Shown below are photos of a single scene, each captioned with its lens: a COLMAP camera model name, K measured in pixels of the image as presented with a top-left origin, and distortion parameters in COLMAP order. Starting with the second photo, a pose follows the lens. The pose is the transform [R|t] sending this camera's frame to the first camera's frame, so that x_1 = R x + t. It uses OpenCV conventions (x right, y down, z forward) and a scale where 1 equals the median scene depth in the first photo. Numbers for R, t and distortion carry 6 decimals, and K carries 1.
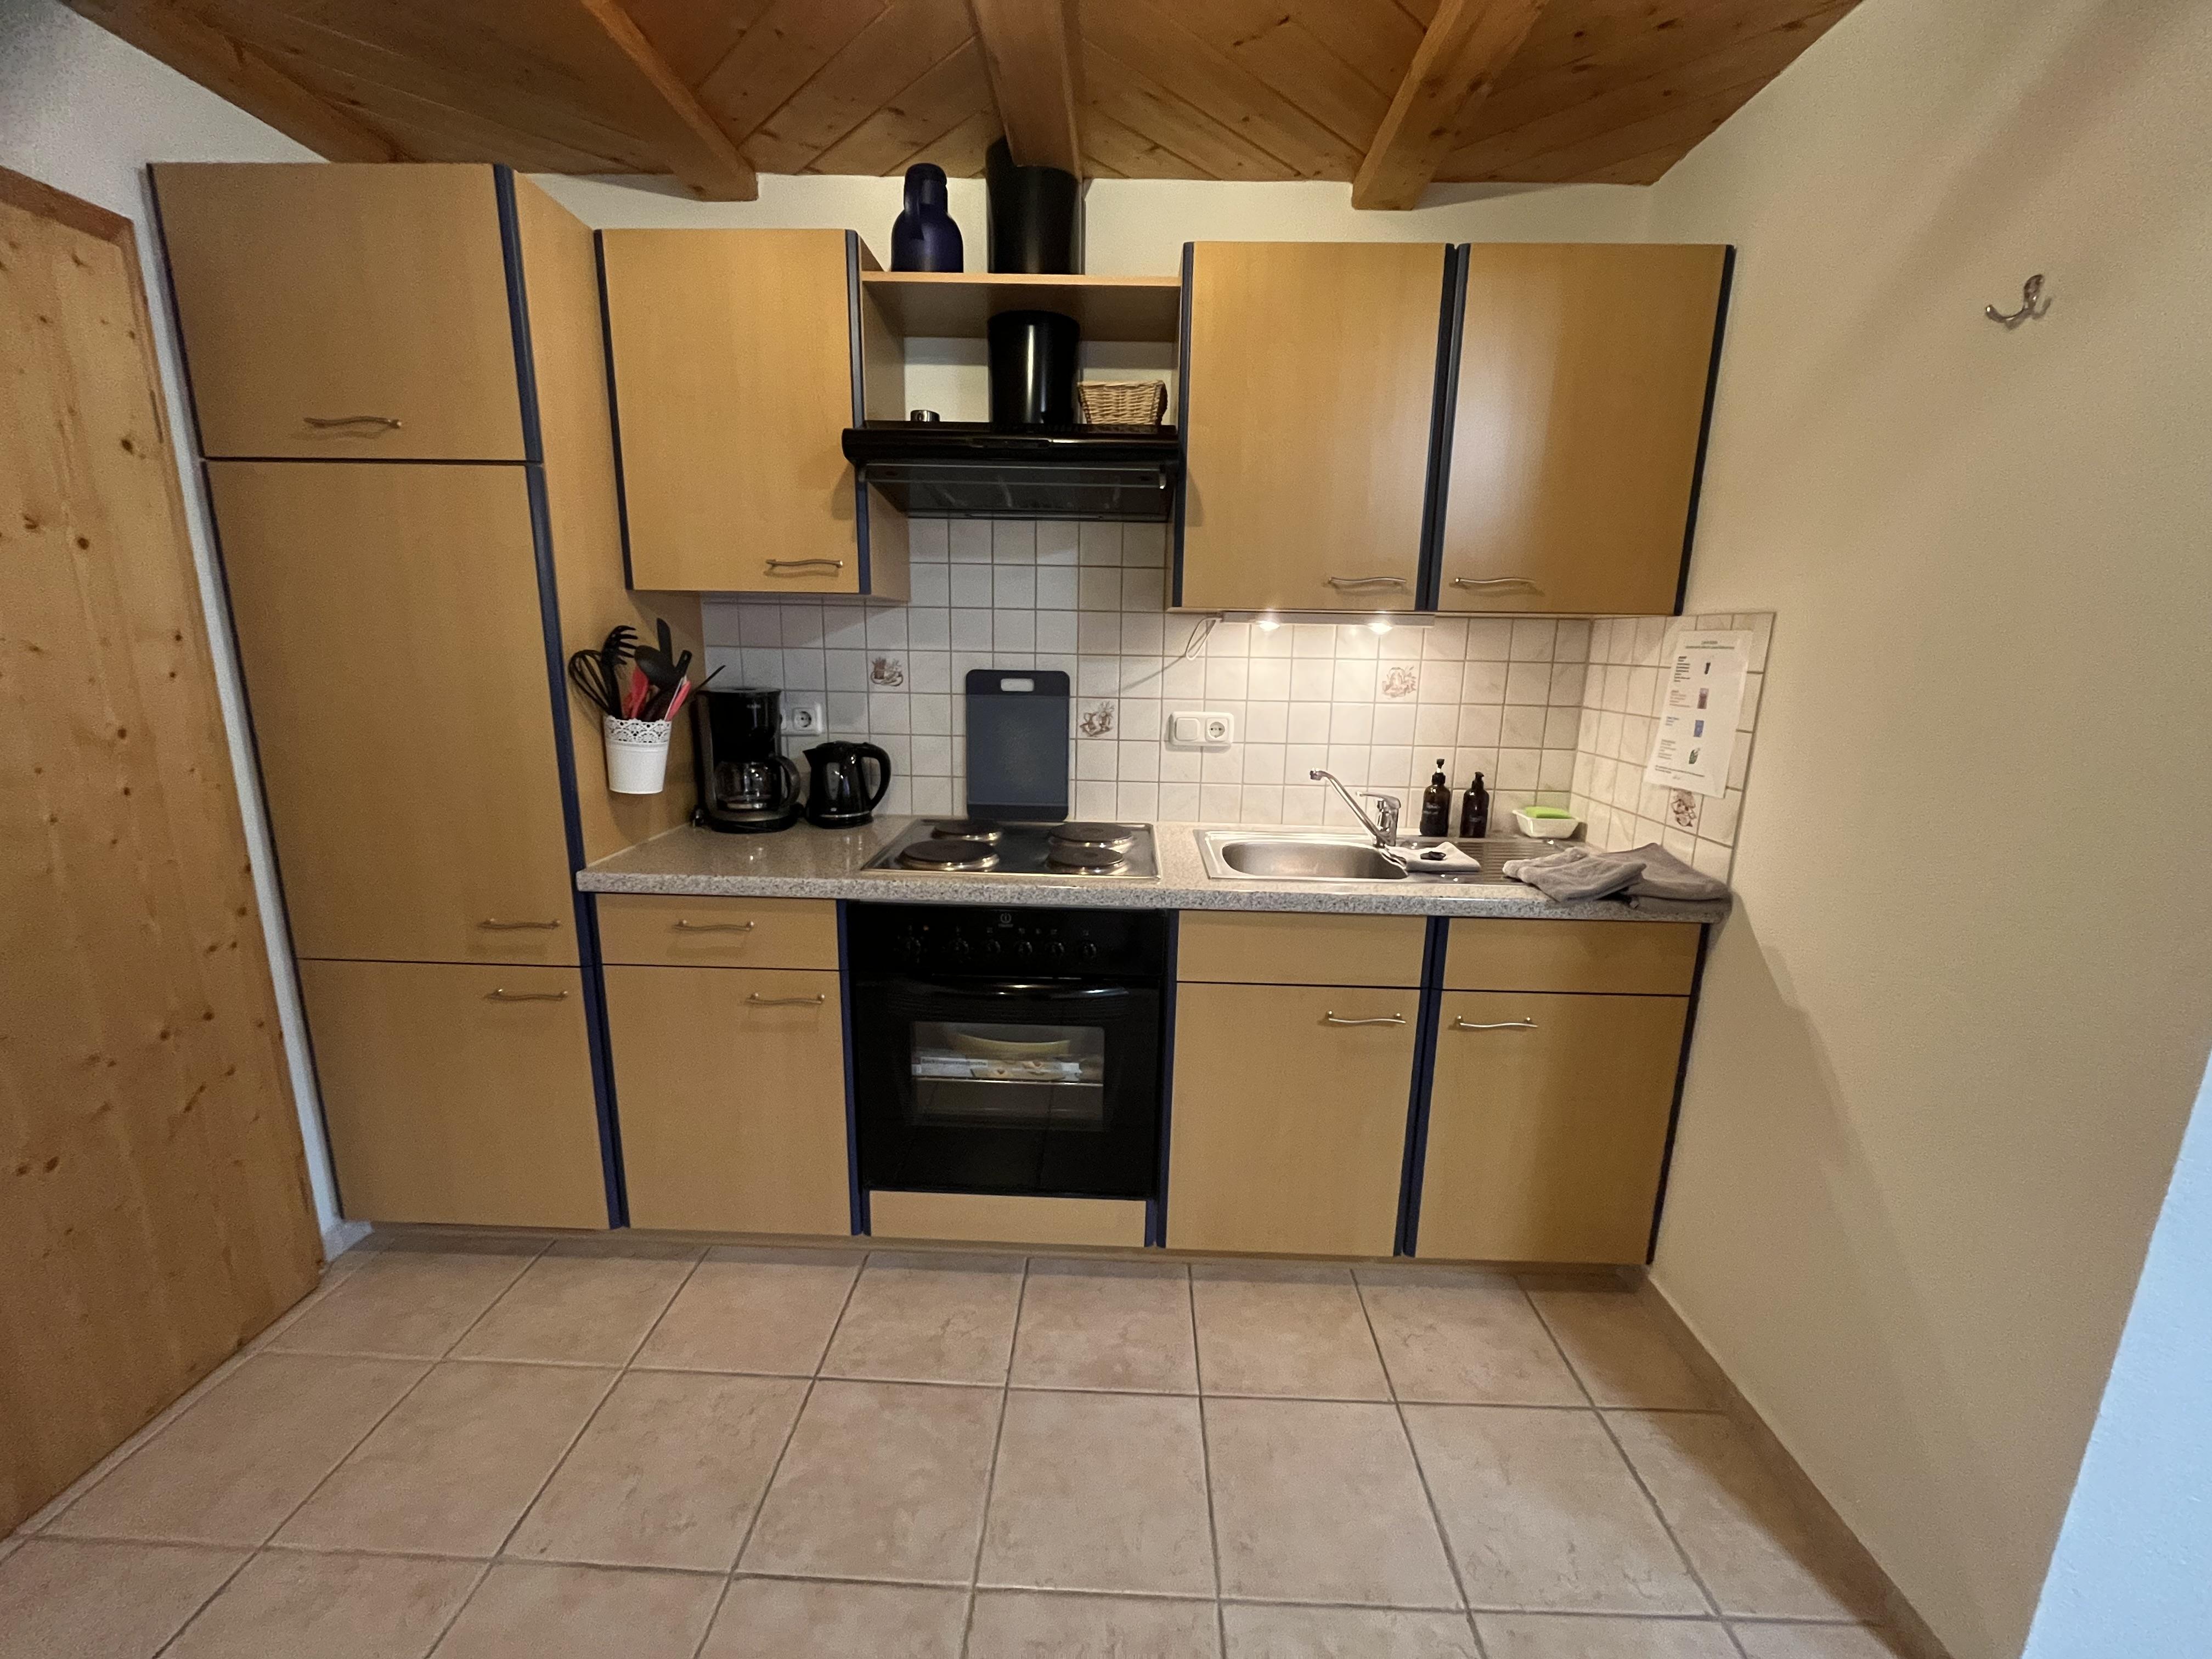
lens RADIAL K [[898.4, 0, 1101.6], [0, 898.4, 830.7], [0, 0, 1]] dist [-0.008874, -0.000052]
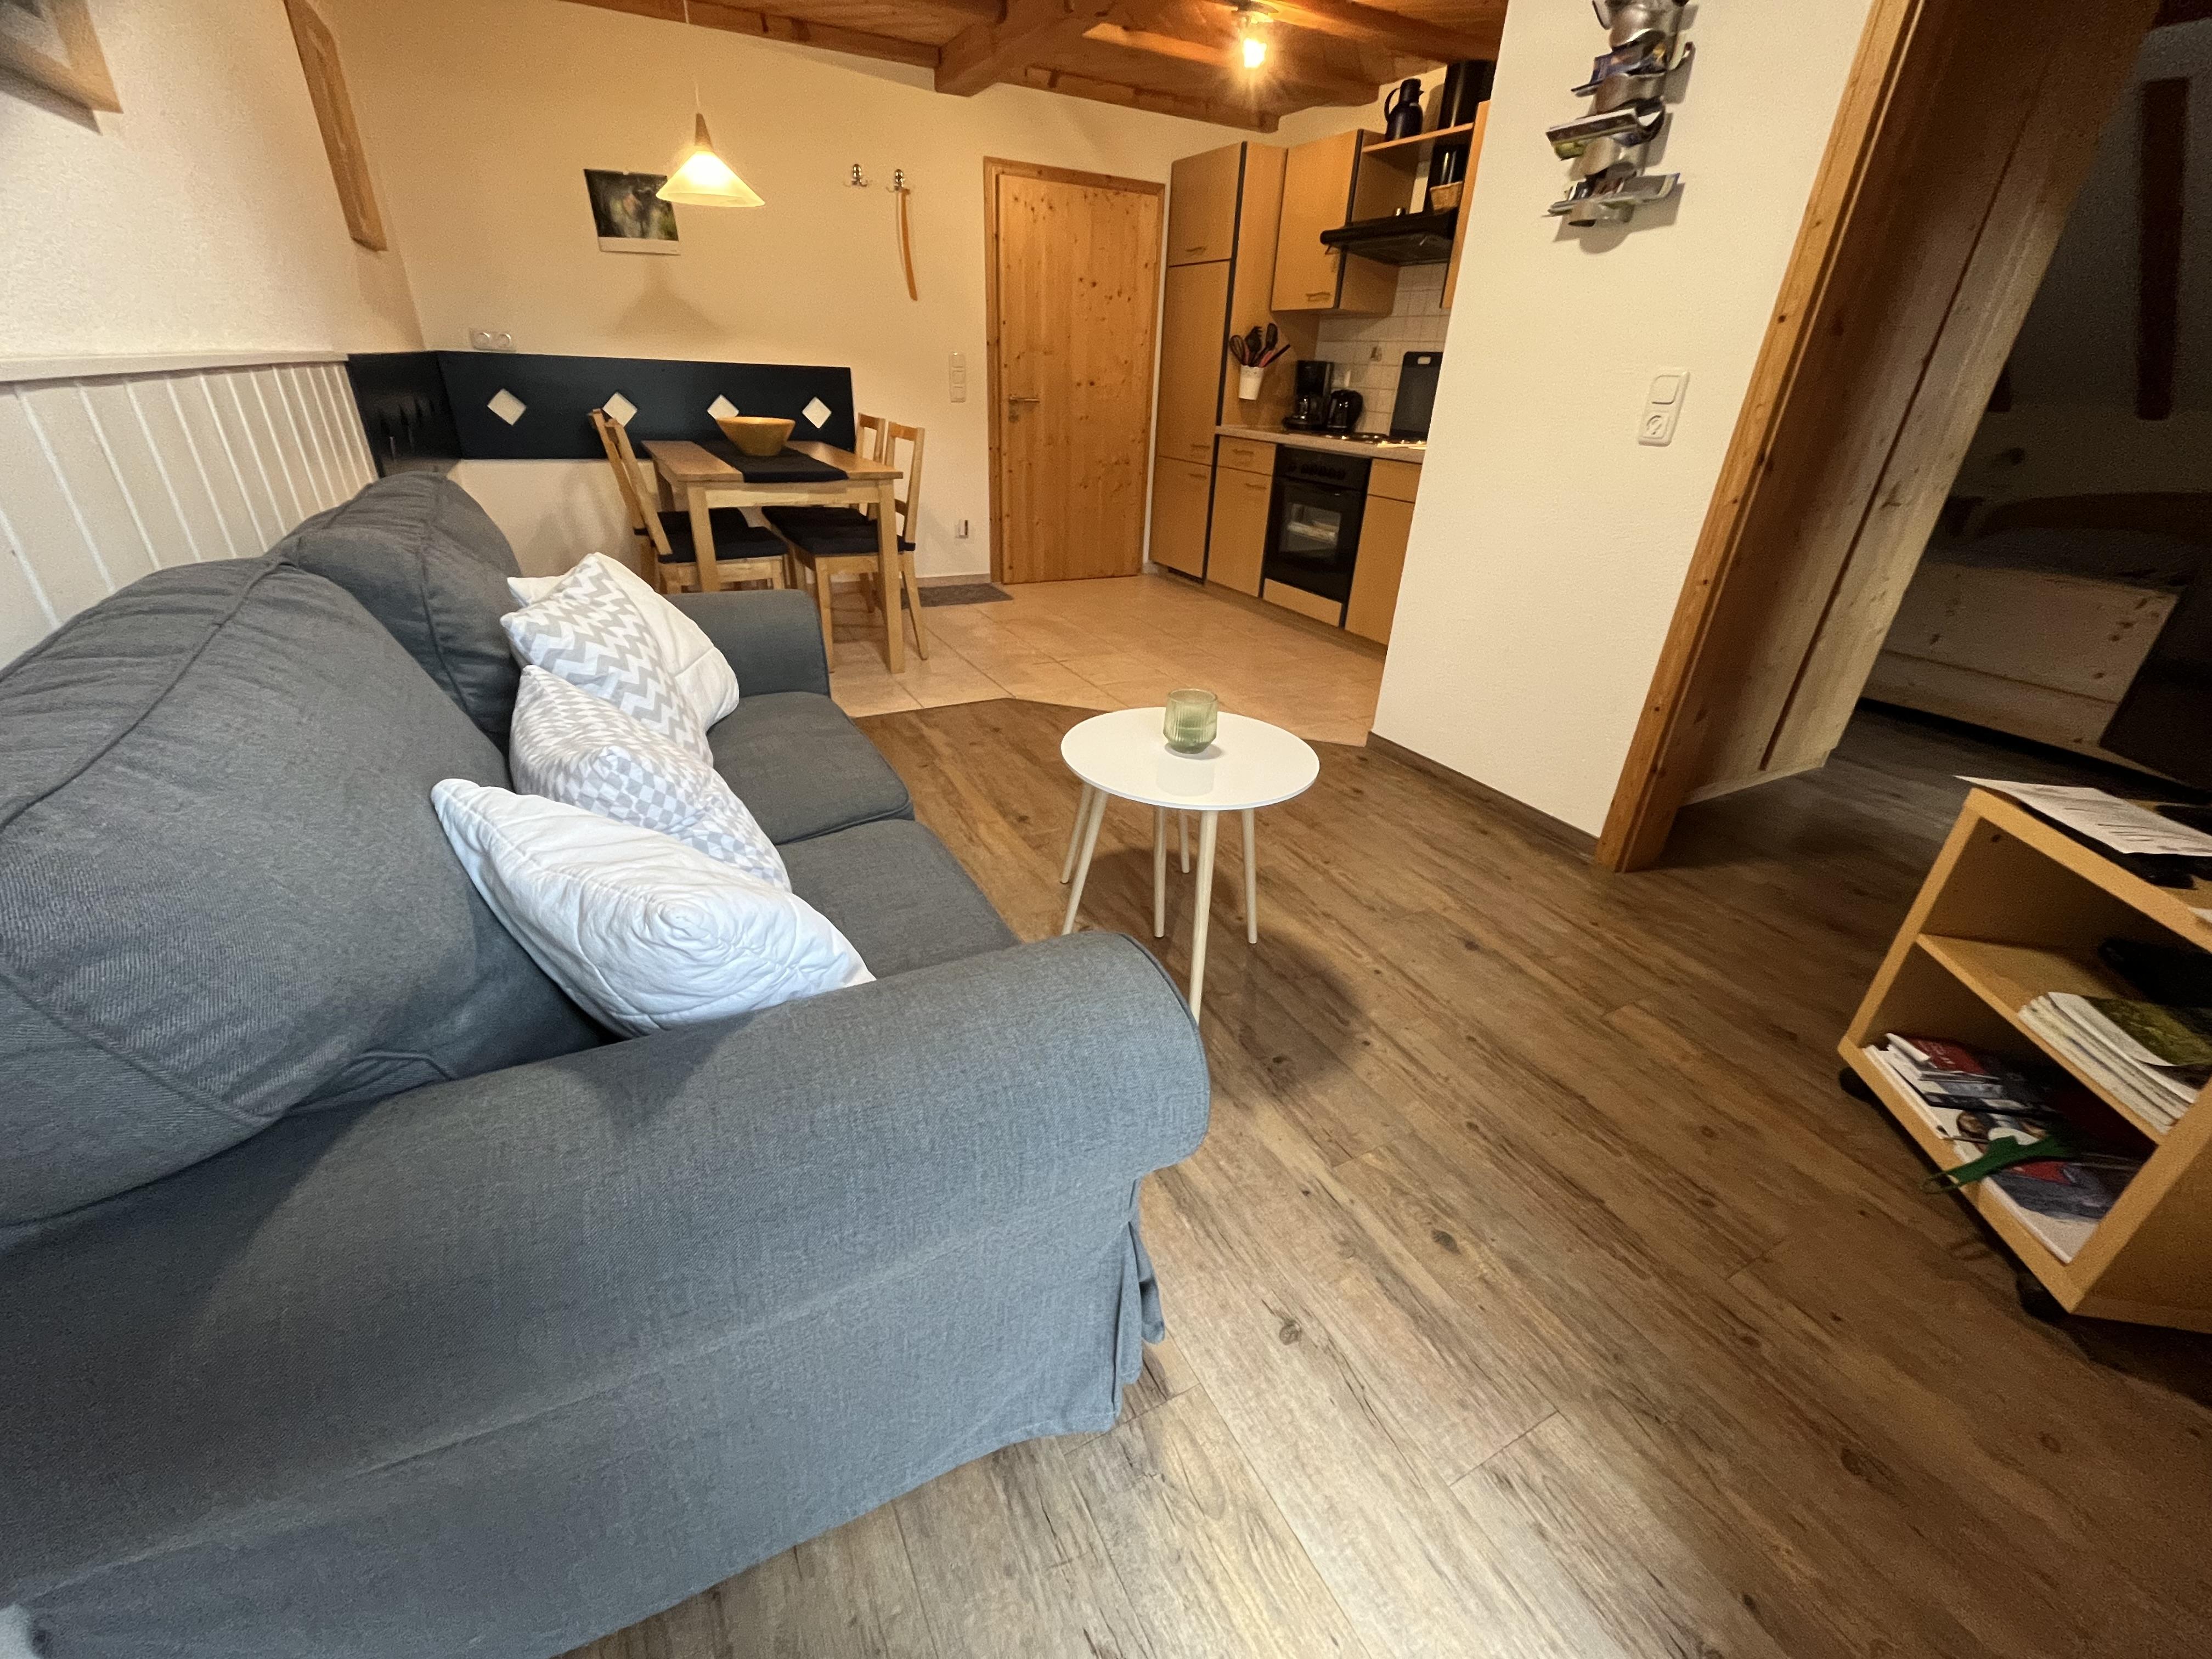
lens RADIAL K [[898.4, 0, 1105.6], [0, 898.4, 826.3], [0, 0, 1]] dist [-0.008874, -0.000052]
pose [[0.495581, 0.394234, -0.773937, 1.729385], [-0.216782, 0.918999, 0.329313, 0.321529], [0.841074, 0.004575, 0.540901, -0.704808]]
